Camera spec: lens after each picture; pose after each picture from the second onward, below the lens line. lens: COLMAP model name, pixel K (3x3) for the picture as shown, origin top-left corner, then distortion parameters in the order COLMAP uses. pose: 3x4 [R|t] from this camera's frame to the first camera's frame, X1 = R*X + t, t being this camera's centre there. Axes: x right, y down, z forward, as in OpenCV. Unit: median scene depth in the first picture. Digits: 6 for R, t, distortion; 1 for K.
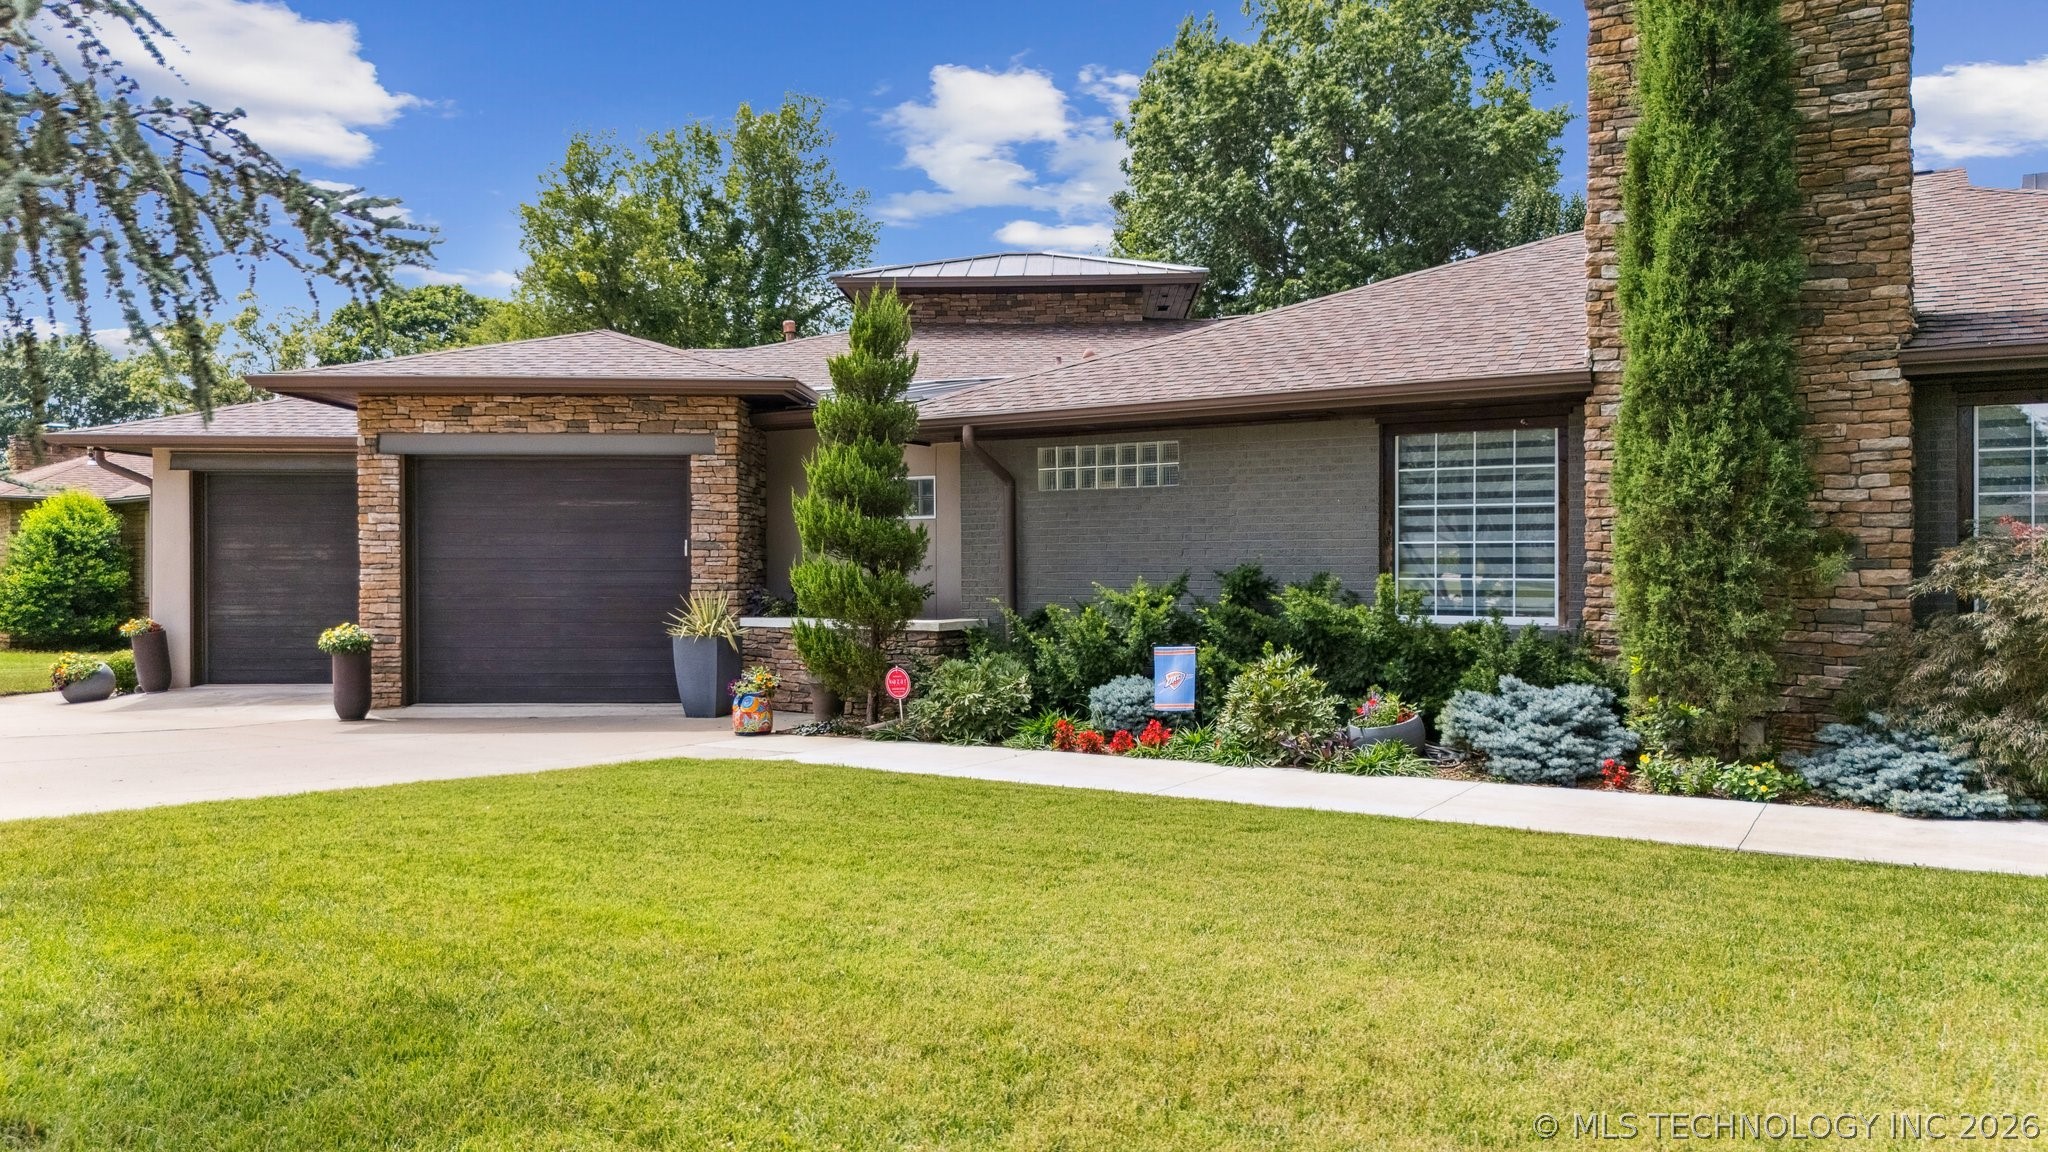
lens RADIAL K [[1501.6, 0, 1033.1], [0, 1501.6, 573.2], [0, 0, 1]] dist [0.083871, -0.102066]
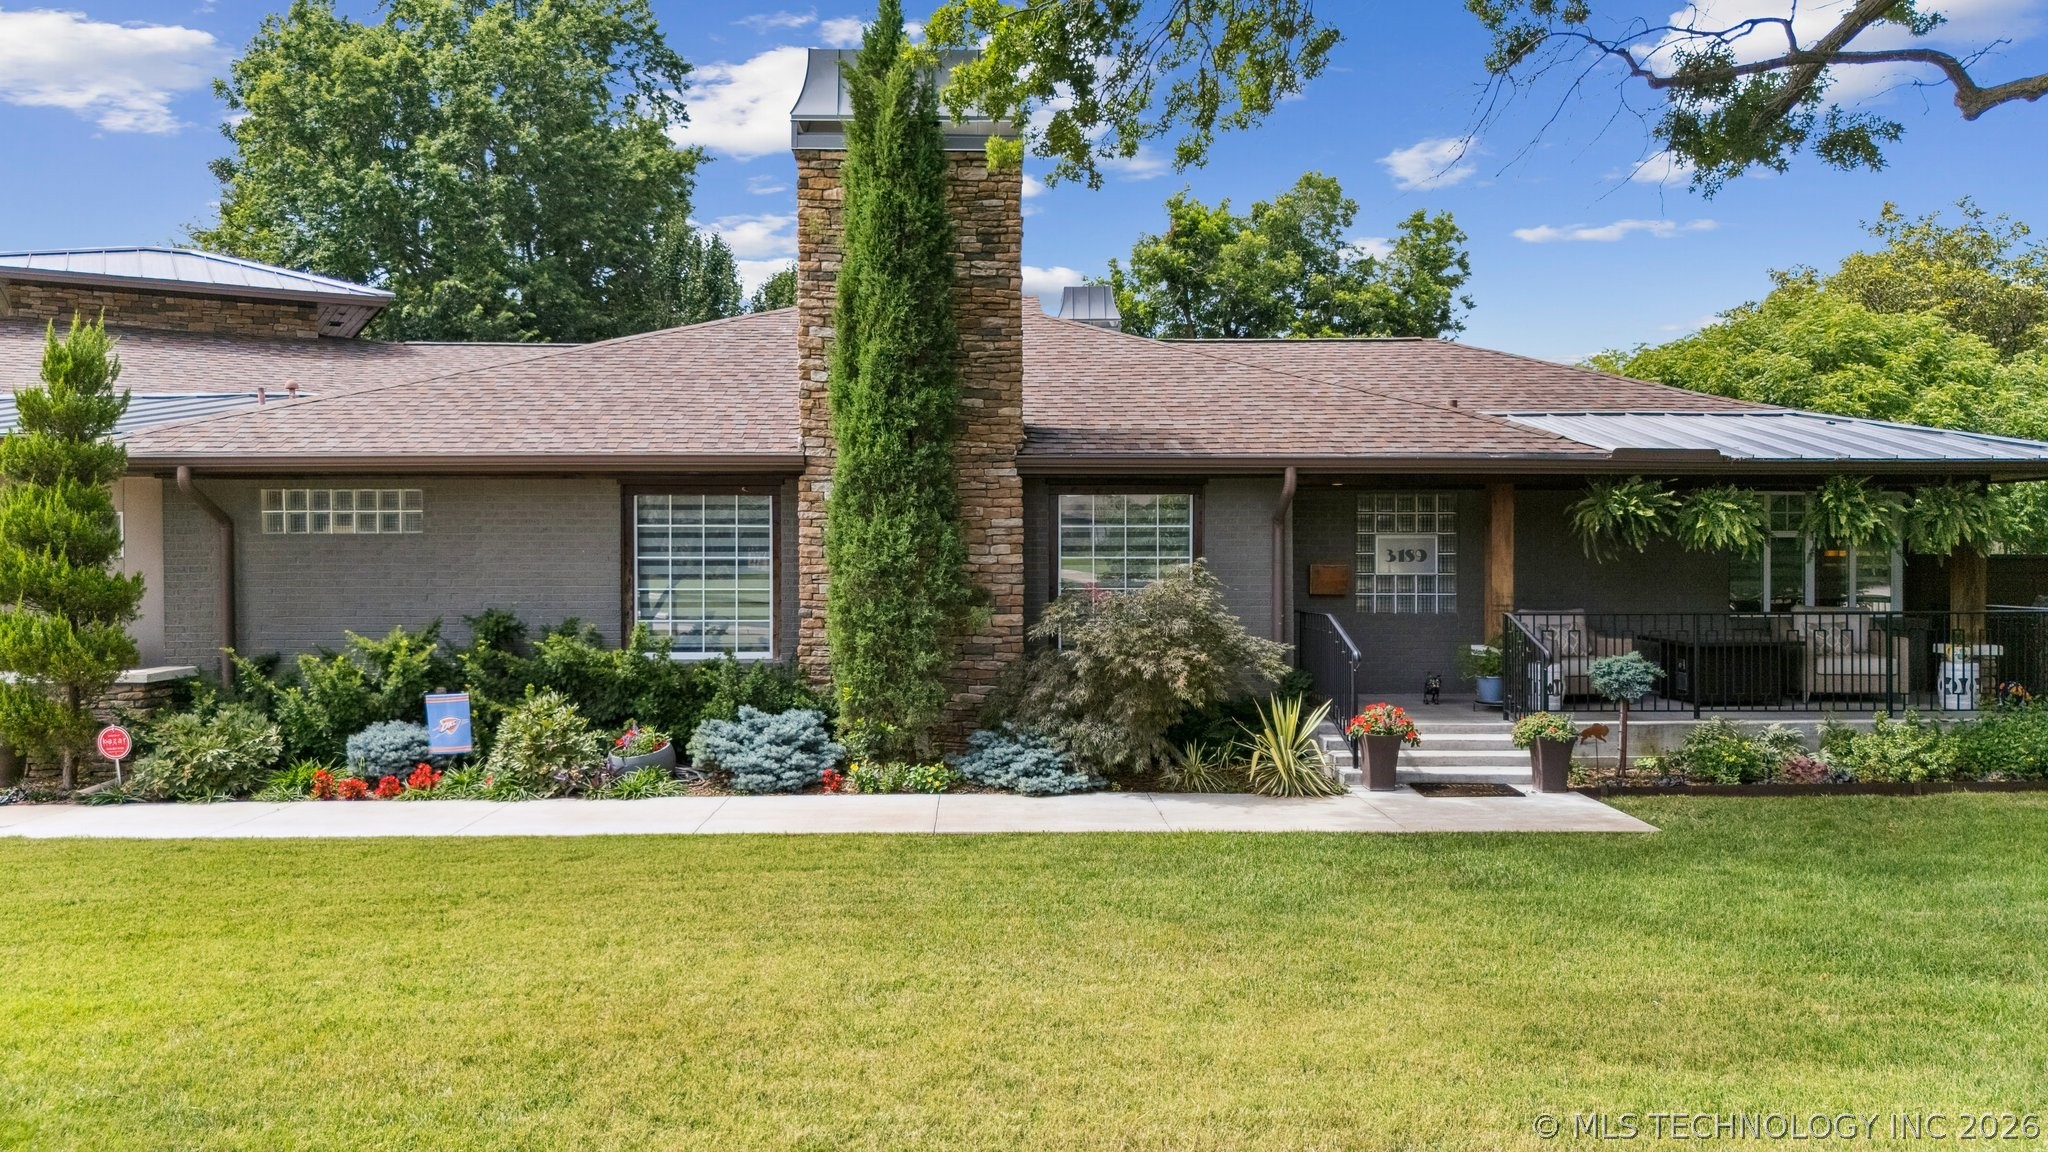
lens RADIAL K [[1501.6, 0, 1033.1], [0, 1501.6, 573.2], [0, 0, 1]] dist [0.083871, -0.102066]
pose [[0.841694, -0.002383, 0.539950, -0.138517], [0.000884, 0.999995, 0.003035, -0.040326], [-0.539955, -0.002078, 0.841692, -0.135655]]
